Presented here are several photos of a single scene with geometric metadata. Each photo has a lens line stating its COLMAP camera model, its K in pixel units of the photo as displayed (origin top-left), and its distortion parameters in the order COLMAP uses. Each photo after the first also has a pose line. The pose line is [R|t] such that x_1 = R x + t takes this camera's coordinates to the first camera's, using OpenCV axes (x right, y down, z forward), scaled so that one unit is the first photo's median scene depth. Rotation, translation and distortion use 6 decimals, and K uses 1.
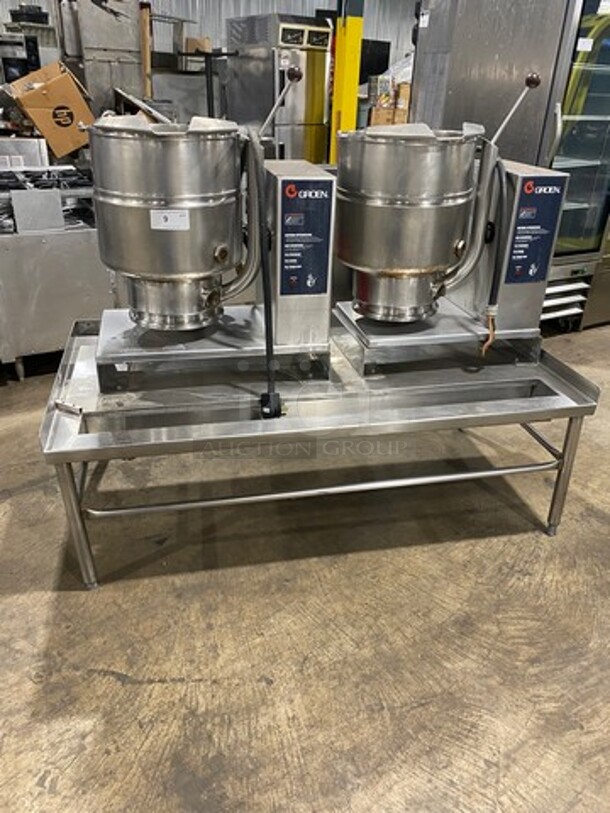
lens RADIAL K [[610.2, 0, 305.6], [0, 610.2, 408.8], [0, 0, 1]] dist [-0.000106, -0.008061]
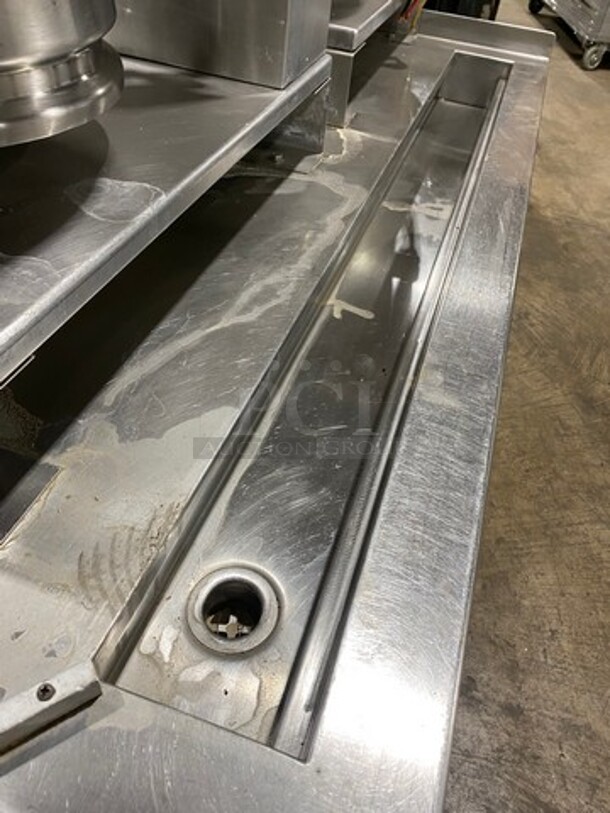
lens RADIAL K [[617.5, 0, 308.8], [0, 617.5, 395.8], [0, 0, 1]] dist [0.009283, -0.006324]
pose [[0.496112, -0.577459, 0.648394, -0.408836], [0.325331, 0.816002, 0.477808, -0.137276], [-0.805005, -0.026103, 0.592693, 0.834966]]
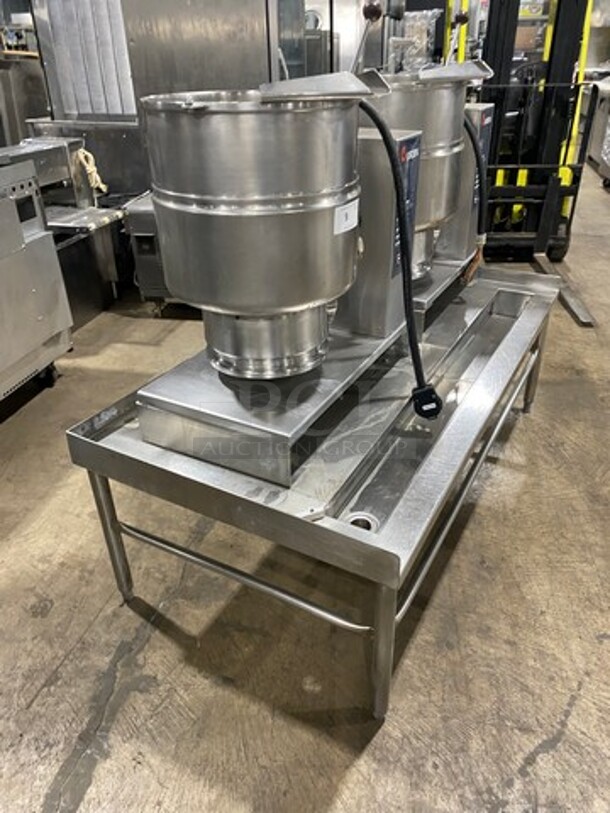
lens RADIAL K [[612.1, 0, 306.8], [0, 612.1, 403.8], [0, 0, 1]] dist [0.011794, -0.004581]
pose [[0.652370, -0.415735, 0.633702, -0.773273], [0.386519, 0.901720, 0.193661, -0.252072], [-0.651933, 0.118599, 0.748944, 0.468849]]
